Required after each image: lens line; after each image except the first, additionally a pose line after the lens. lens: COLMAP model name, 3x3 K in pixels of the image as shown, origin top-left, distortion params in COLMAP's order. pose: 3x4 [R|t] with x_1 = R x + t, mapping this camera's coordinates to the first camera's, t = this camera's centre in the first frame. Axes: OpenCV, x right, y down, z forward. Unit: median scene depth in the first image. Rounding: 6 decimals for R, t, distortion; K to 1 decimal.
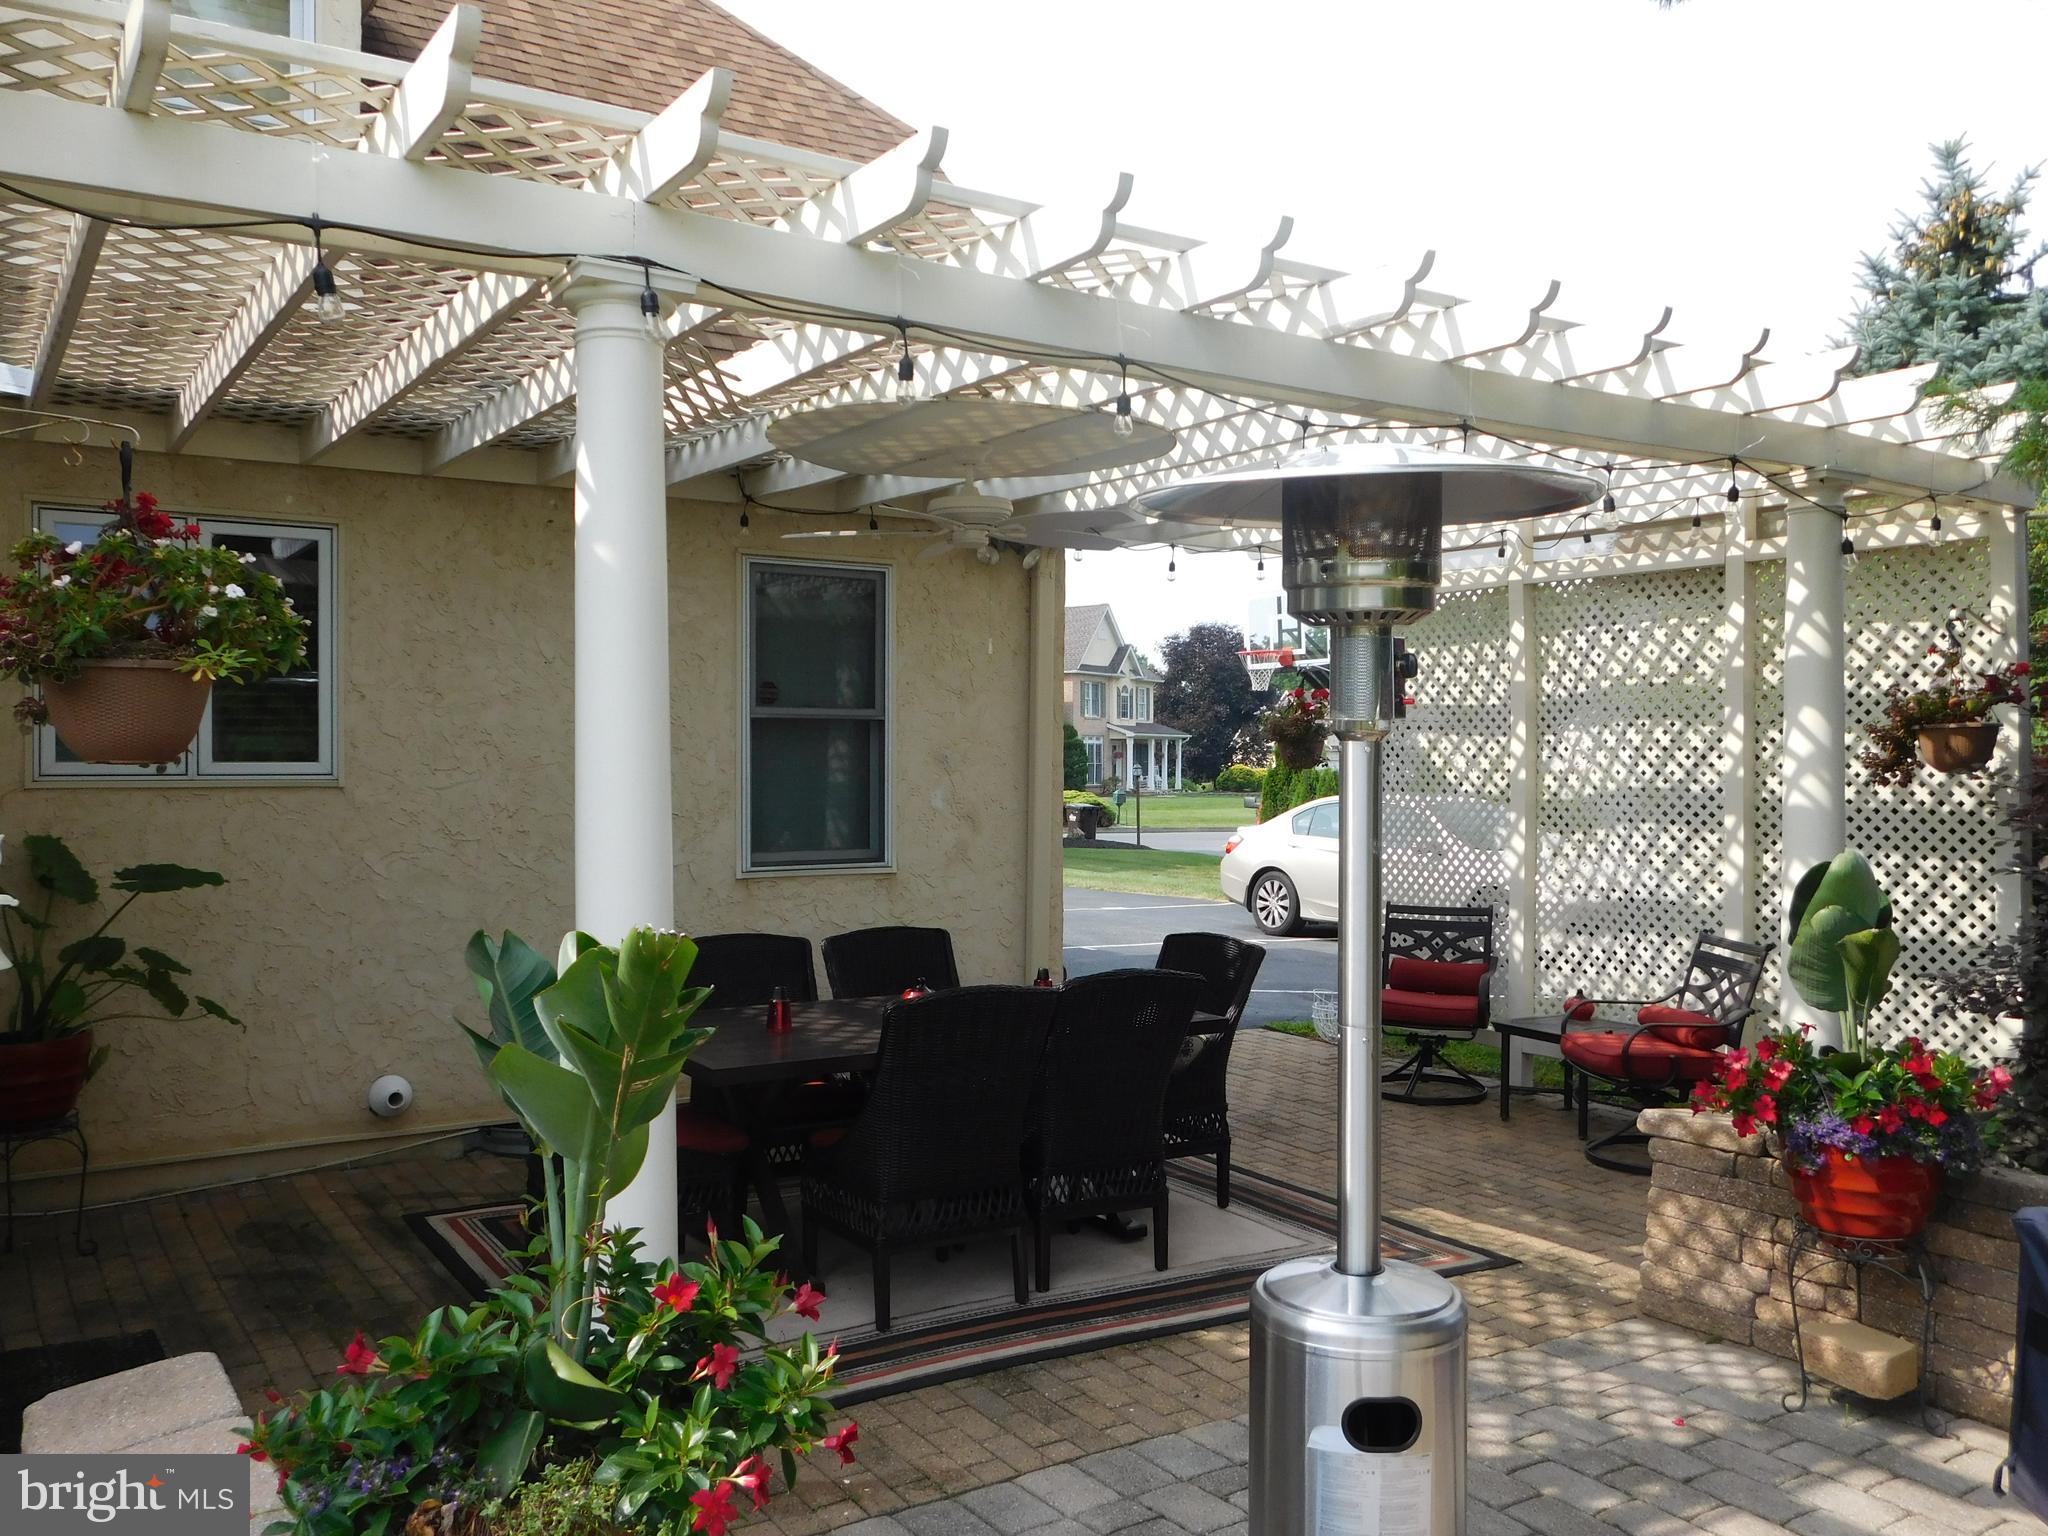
lens RADIAL K [[1649.9, 0, 1024.0], [0, 1649.9, 768.0], [0, 0, 1]] dist [0.013511, 0.008365]
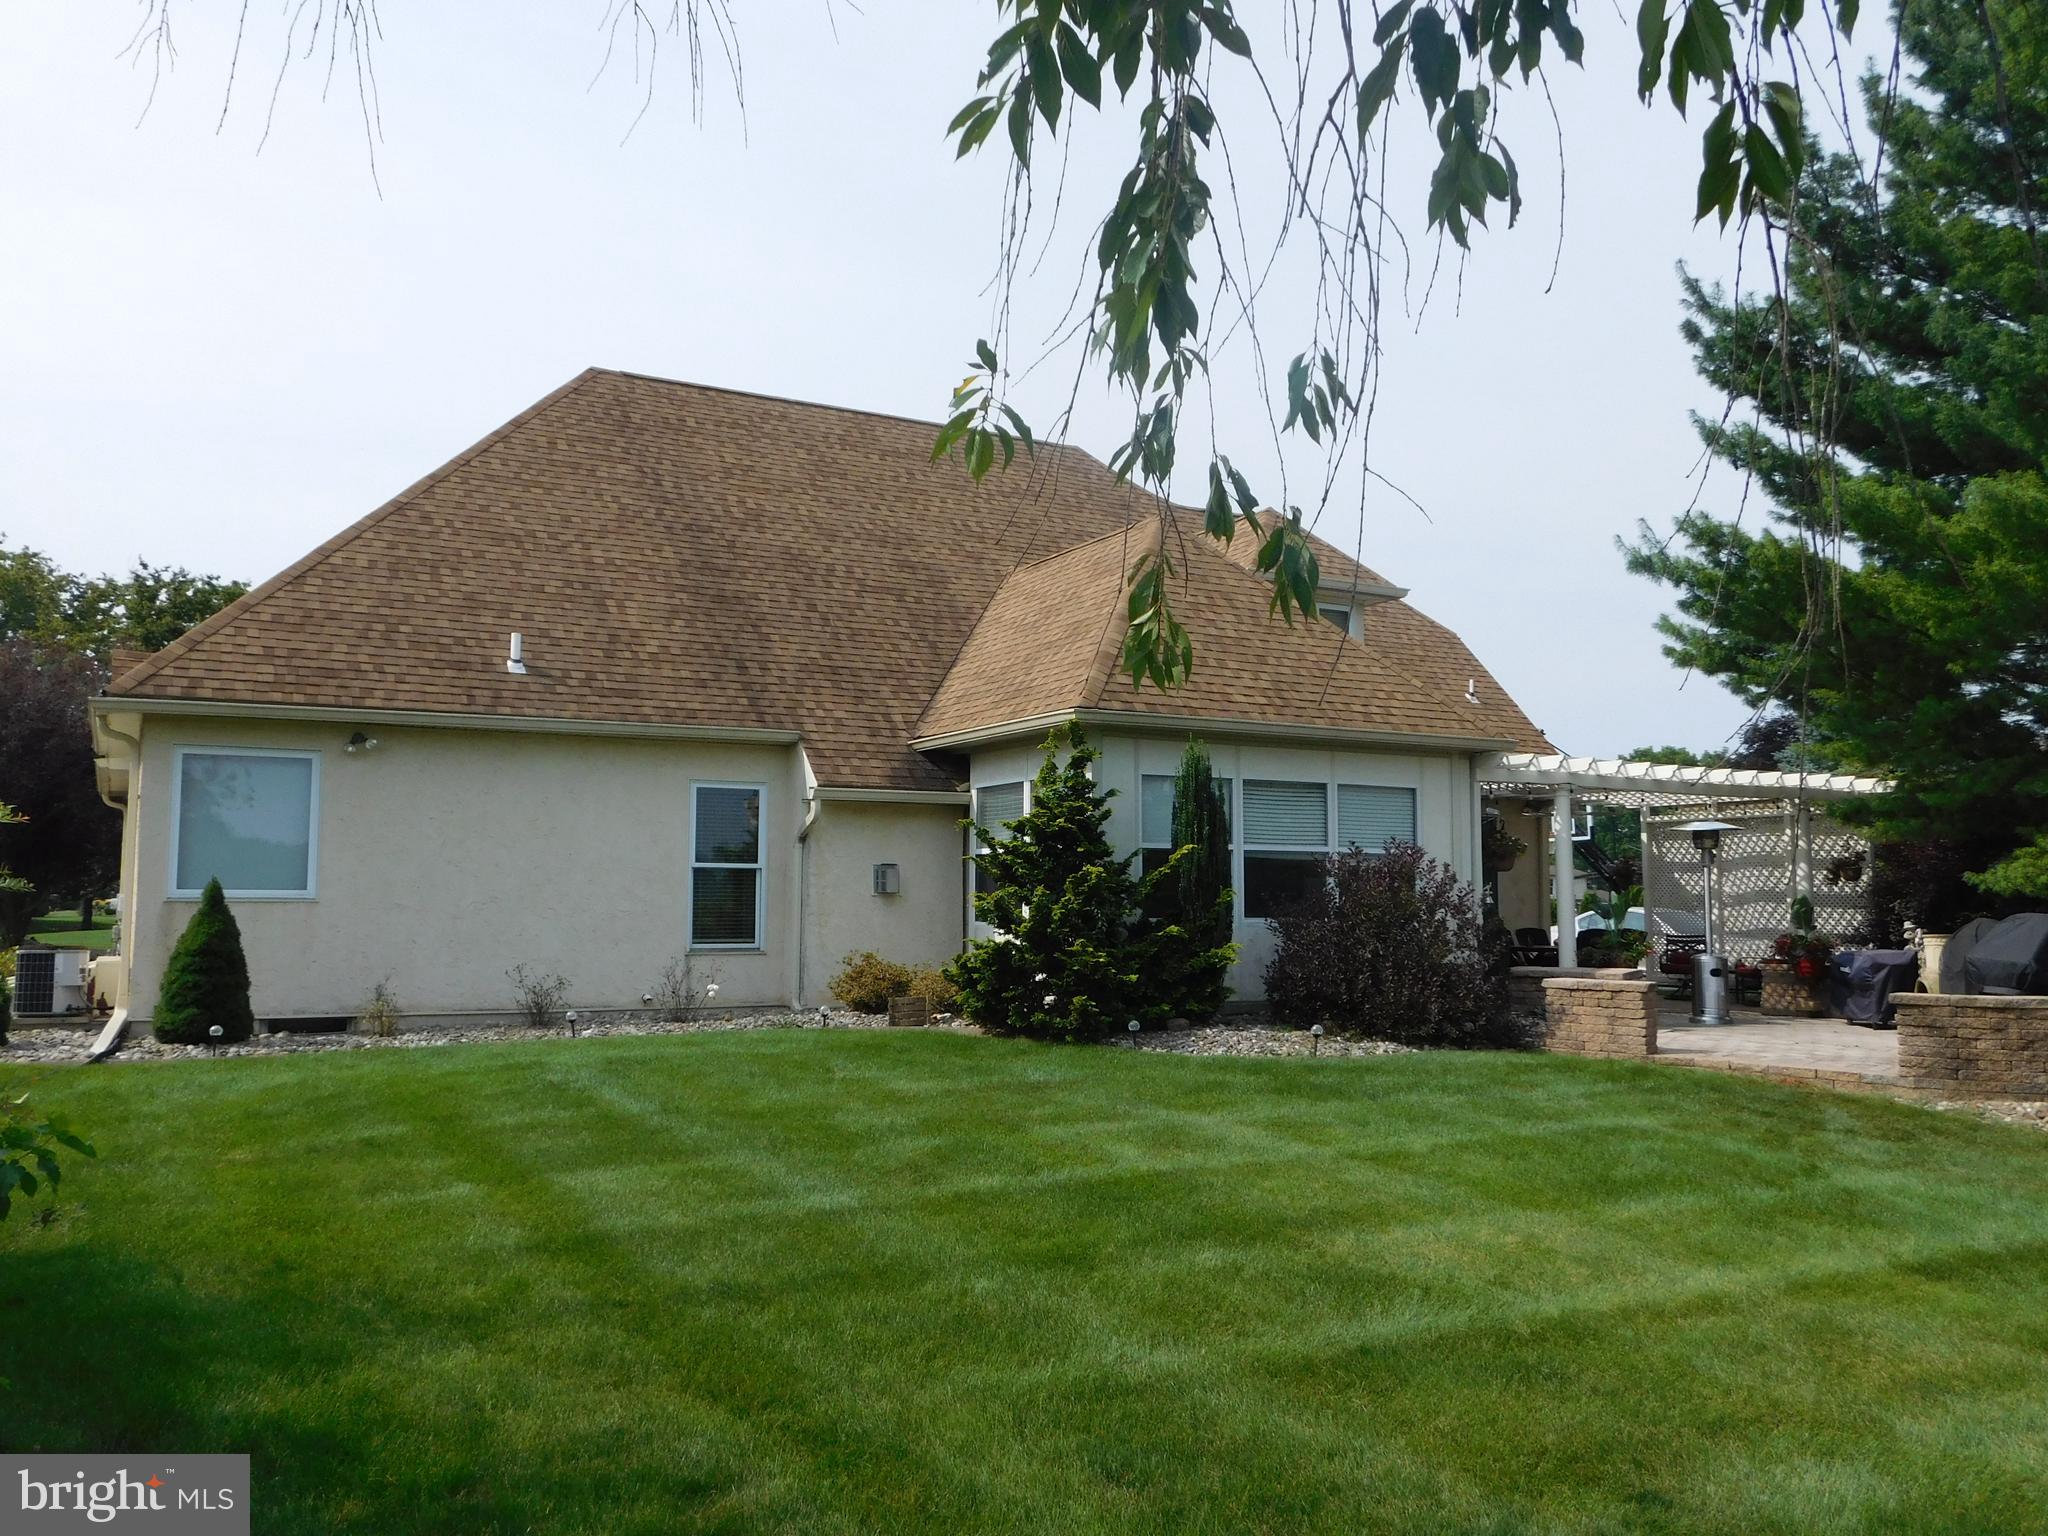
lens RADIAL K [[1649.9, 0, 1024.0], [0, 1649.9, 768.0], [0, 0, 1]] dist [0.013511, 0.008365]
pose [[0.997478, -0.010849, -0.070148, -0.754126], [0.003875, 0.995100, -0.098801, 0.084649], [0.070877, 0.098280, 0.992632, -2.126415]]
